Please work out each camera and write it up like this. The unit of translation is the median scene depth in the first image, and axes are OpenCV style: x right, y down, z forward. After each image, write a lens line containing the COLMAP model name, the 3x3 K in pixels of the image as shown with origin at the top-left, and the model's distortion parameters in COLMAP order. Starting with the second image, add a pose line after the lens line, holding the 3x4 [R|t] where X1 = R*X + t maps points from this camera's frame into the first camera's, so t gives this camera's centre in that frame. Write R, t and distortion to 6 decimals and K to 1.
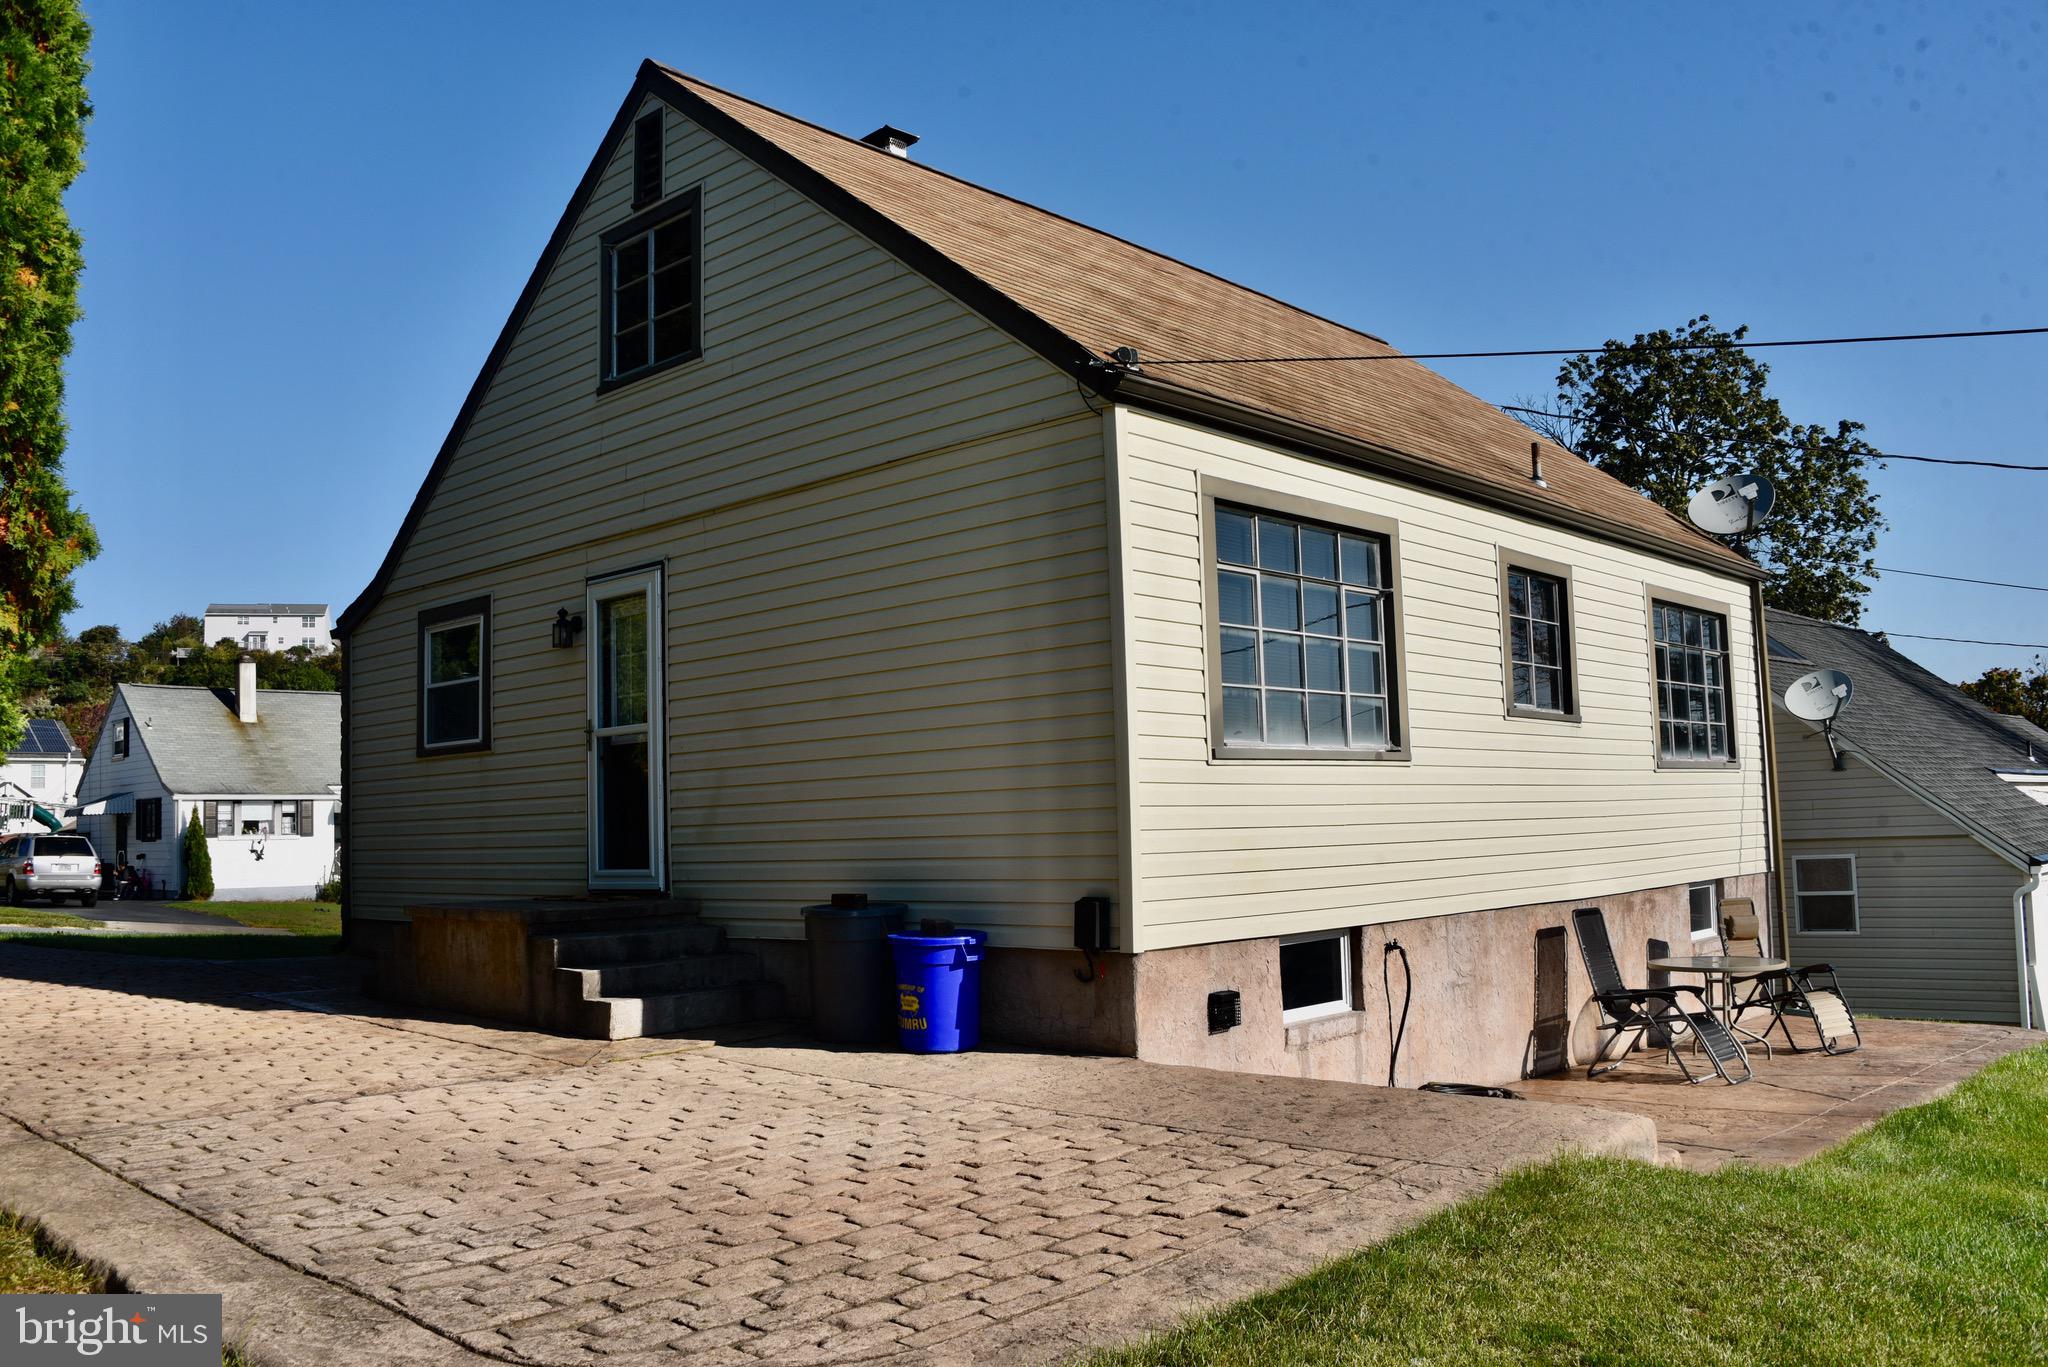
lens RADIAL K [[1634.5, 0, 1011.3], [0, 1634.5, 703.2], [0, 0, 1]] dist [-0.136693, 0.067092]
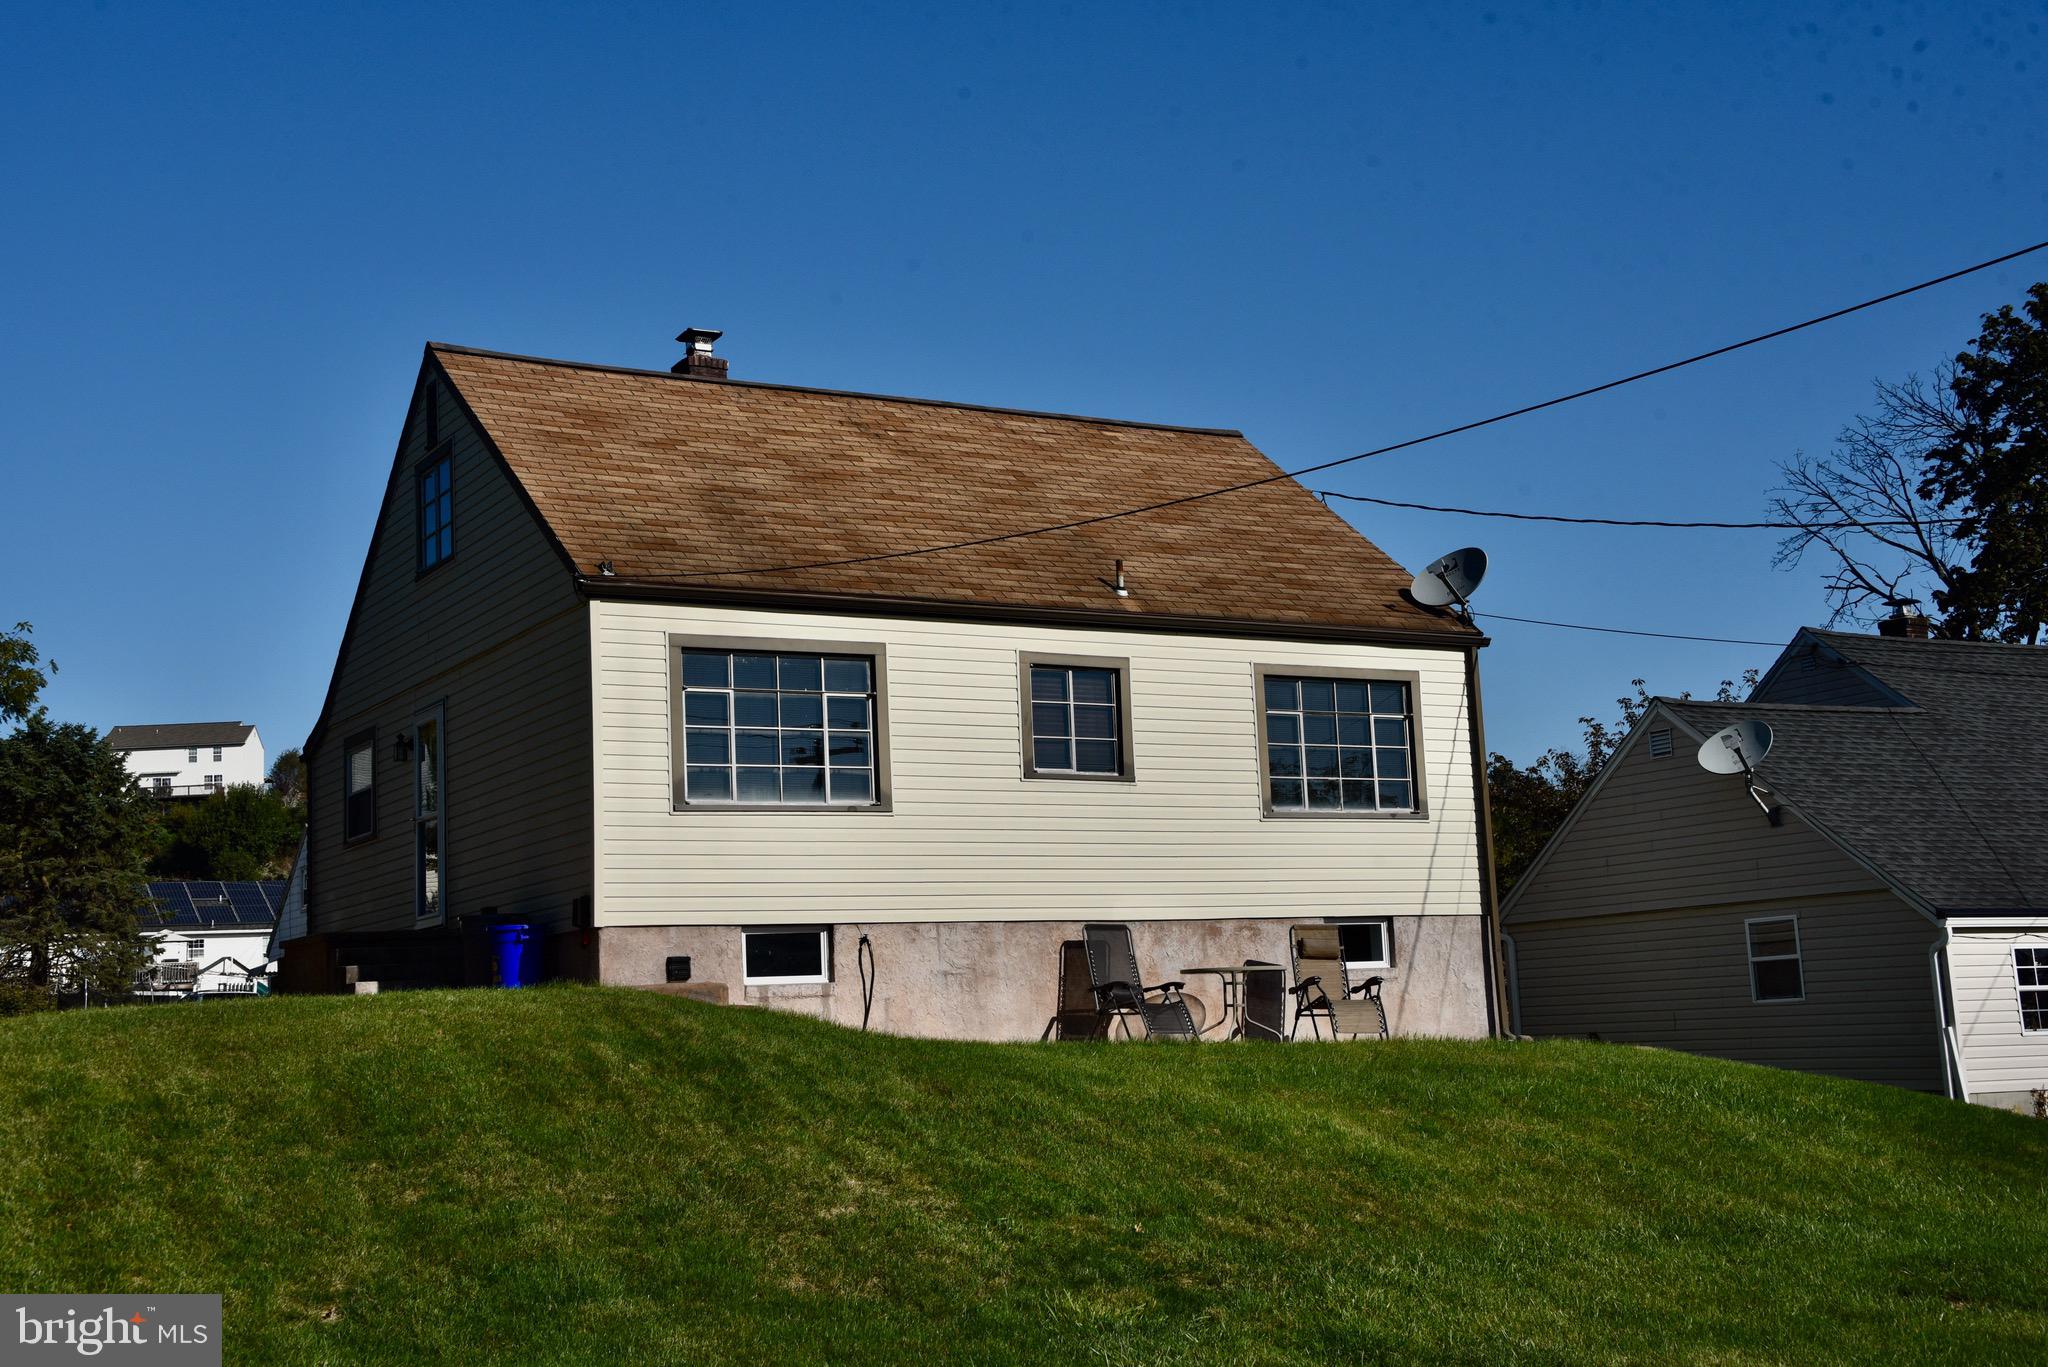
lens RADIAL K [[2435.1, 0, 1006.1], [0, 2435.1, 693.7], [0, 0, 1]] dist [0.103341, 0.000000]
pose [[0.958121, -0.055464, -0.280940, 0.935396], [0.039730, 0.997322, -0.061400, 0.066548], [0.283593, 0.047666, 0.957759, -1.013802]]
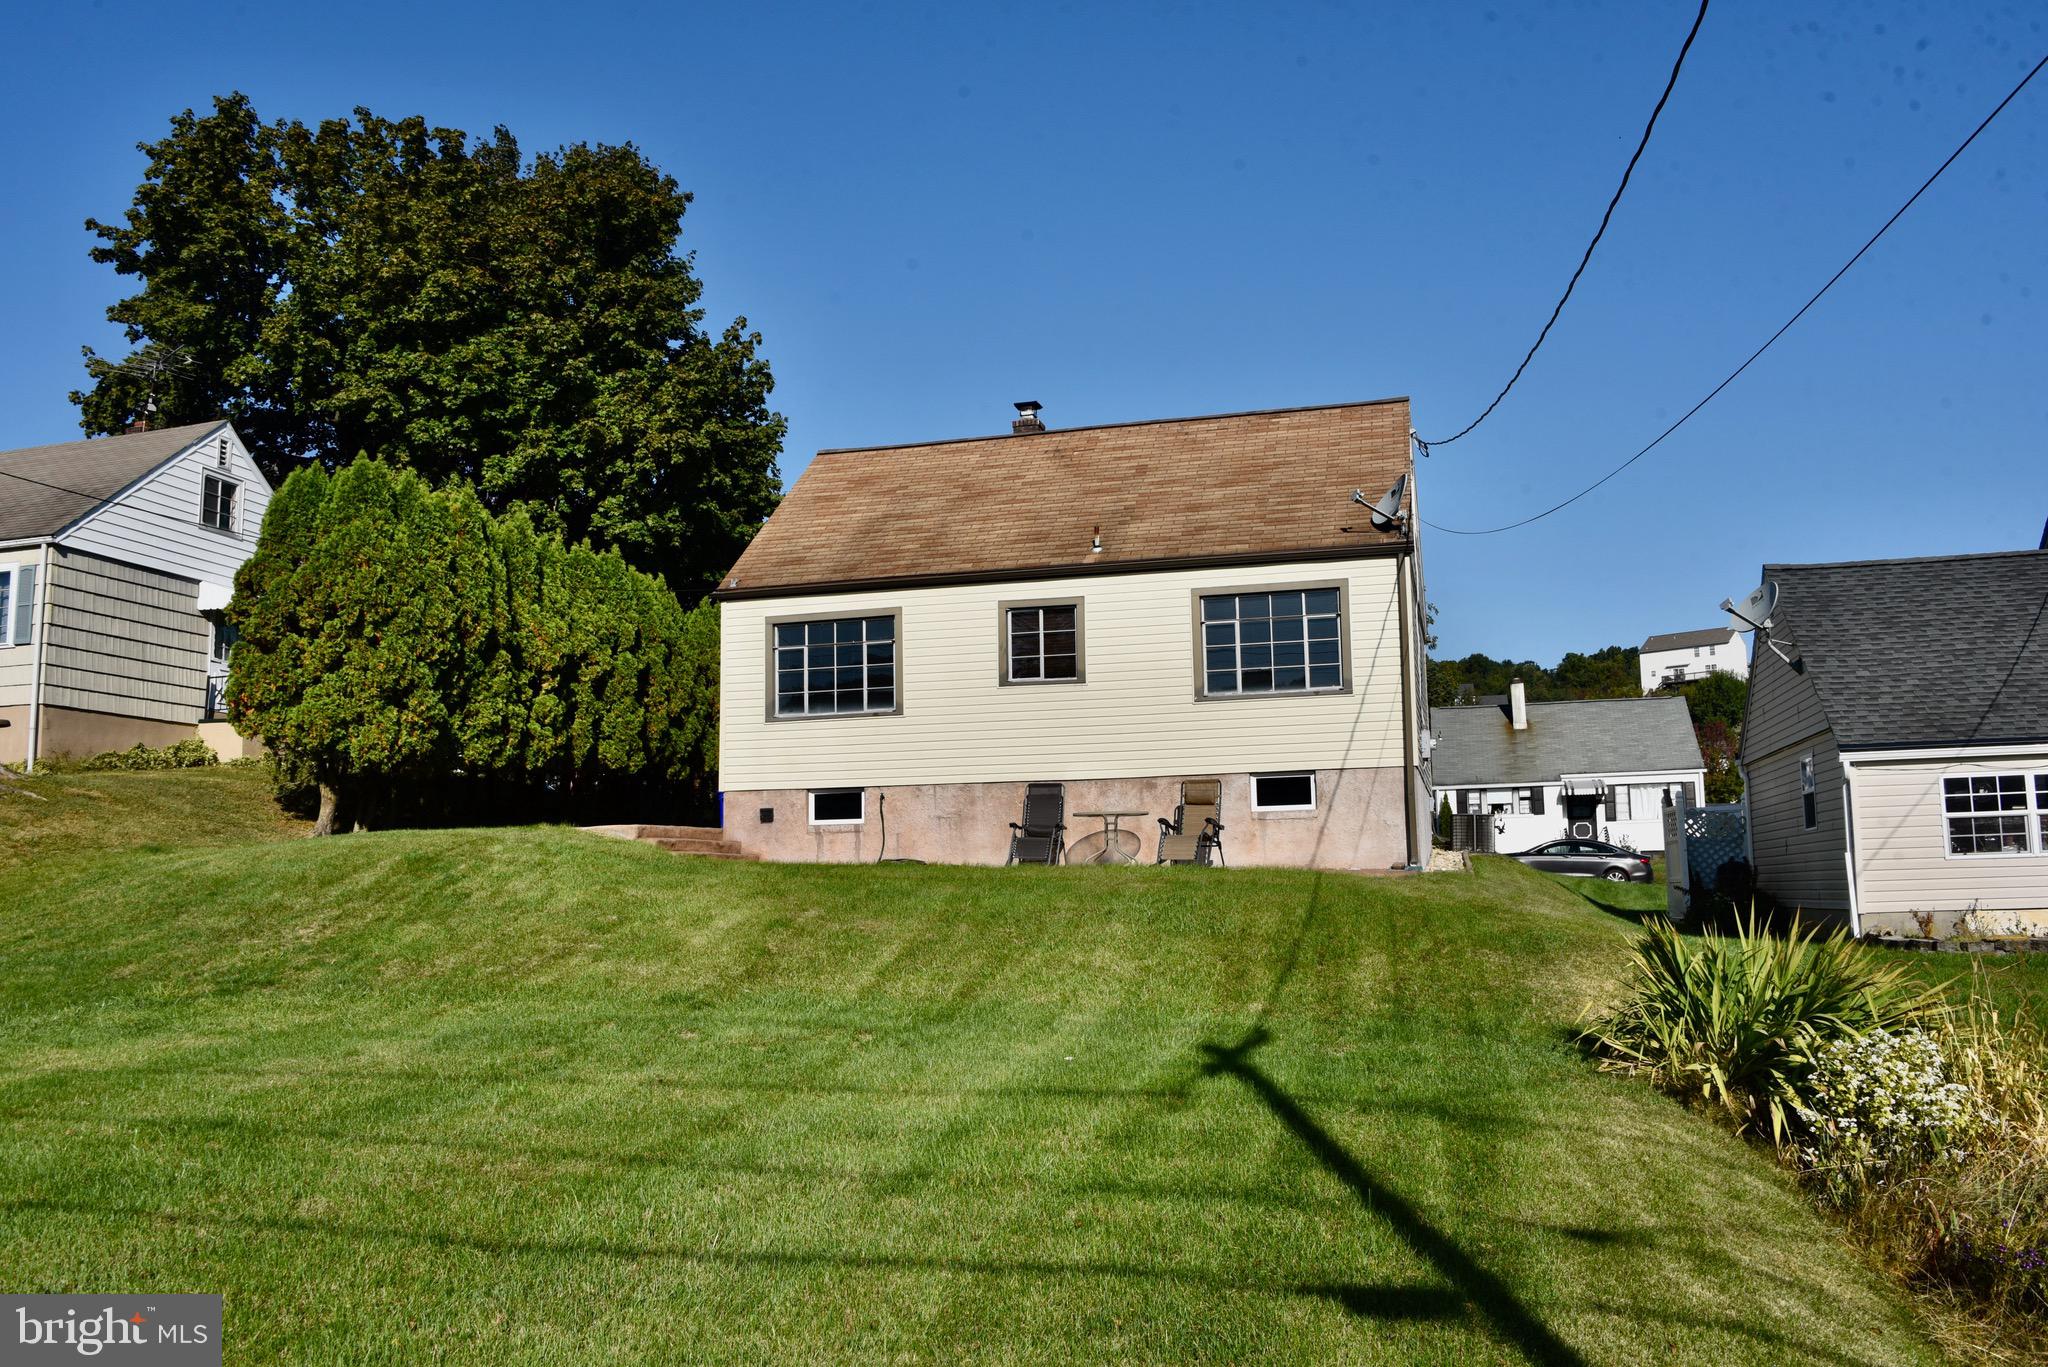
lens RADIAL K [[1634.5, 0, 1021.2], [0, 1634.5, 700.7], [0, 0, 1]] dist [-0.136693, 0.067092]
pose [[0.473348, -0.084939, -0.876771, 2.254333], [0.074592, 0.995630, -0.056183, 0.151843], [0.877712, -0.038806, 0.477615, 0.070234]]
